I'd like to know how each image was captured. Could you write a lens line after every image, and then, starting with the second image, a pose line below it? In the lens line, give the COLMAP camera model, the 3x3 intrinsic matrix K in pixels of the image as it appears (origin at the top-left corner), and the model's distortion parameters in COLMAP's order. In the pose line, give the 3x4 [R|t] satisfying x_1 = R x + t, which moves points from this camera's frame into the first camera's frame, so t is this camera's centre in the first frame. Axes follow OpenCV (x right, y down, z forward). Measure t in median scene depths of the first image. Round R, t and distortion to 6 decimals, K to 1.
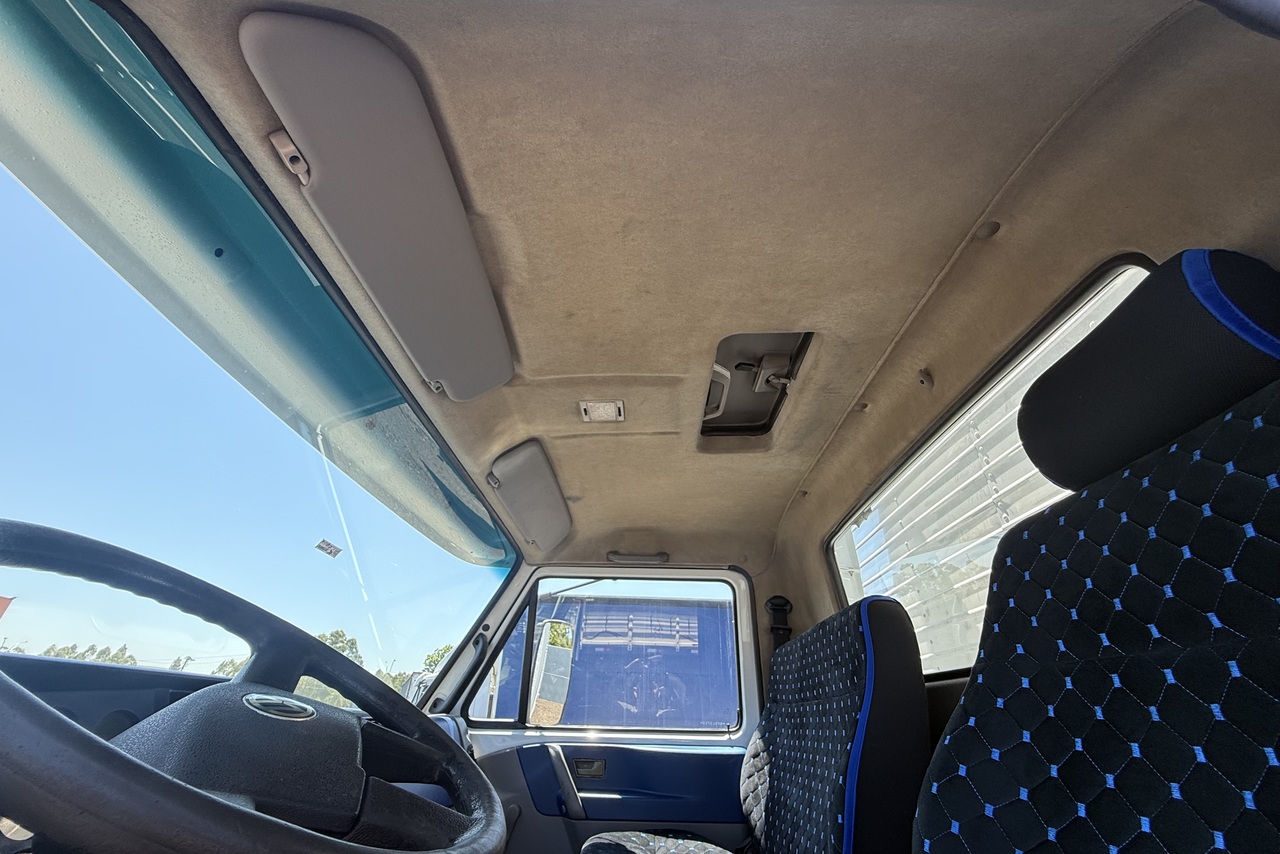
lens RADIAL K [[514.9, 0, 632.8], [0, 514.9, 424.2], [0, 0, 1]] dist [-0.001581, 0.000921]
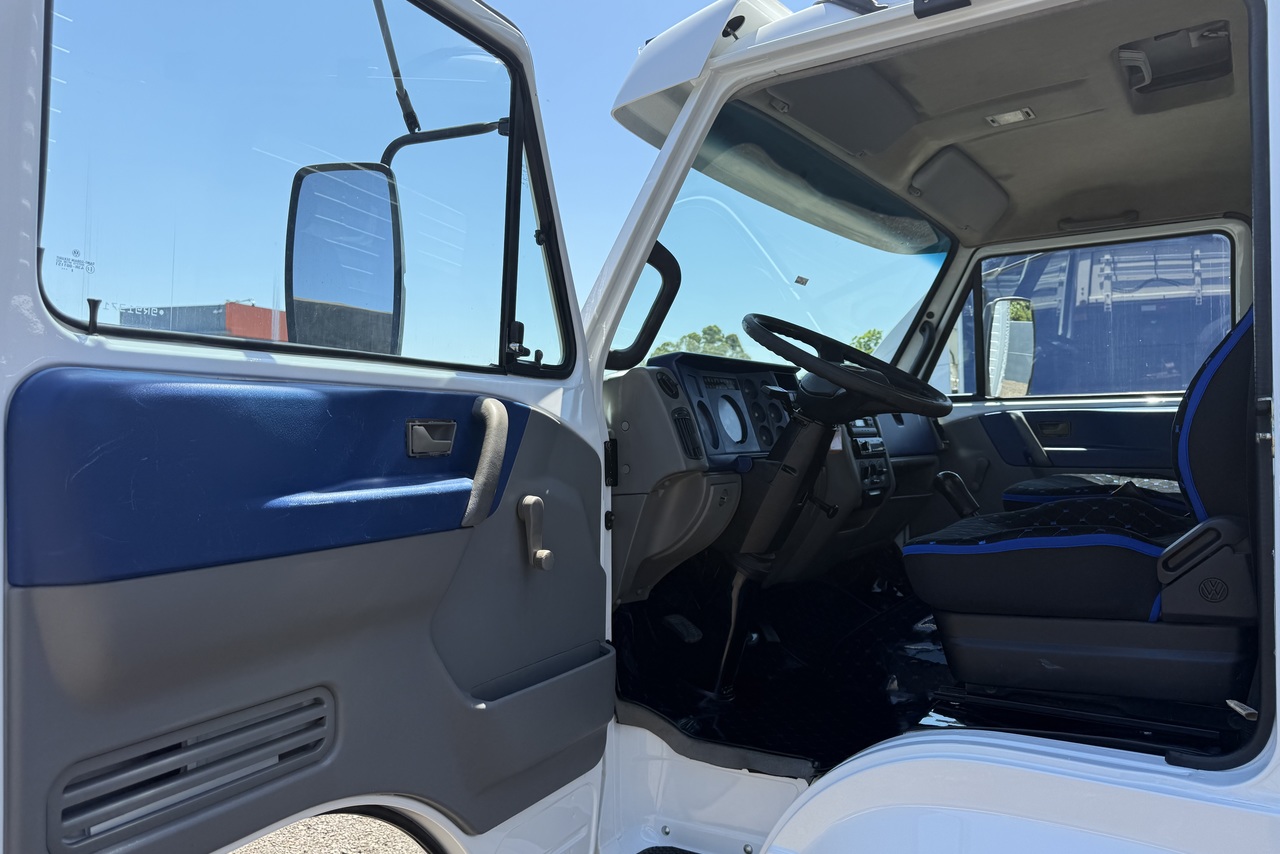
lens RADIAL K [[919.8, 0, 633.2], [0, 919.8, 427.5], [0, 0, 1]] dist [0.024667, -0.045138]
pose [[0.838129, -0.037011, -0.544214, 0.253278], [0.300251, 0.864251, 0.403633, -0.401578], [0.455399, -0.501697, 0.735467, -0.884011]]
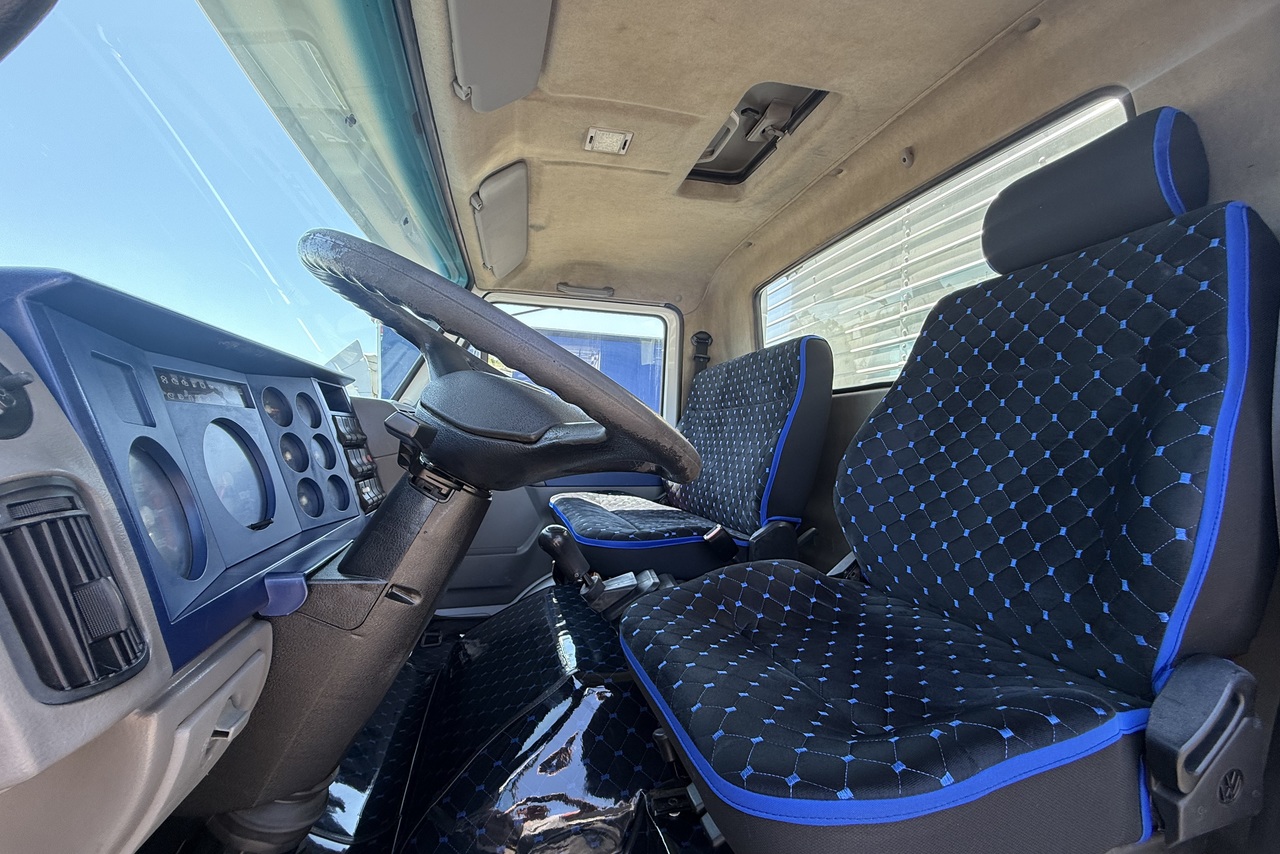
lens RADIAL K [[514.9, 0, 636.1], [0, 514.9, 429.7], [0, 0, 1]] dist [-0.001581, 0.000921]
pose [[0.966090, 0.005188, 0.258153, -0.225438], [-0.132067, 0.869049, 0.476772, -0.019683], [-0.221875, -0.494698, 0.840265, -0.096317]]
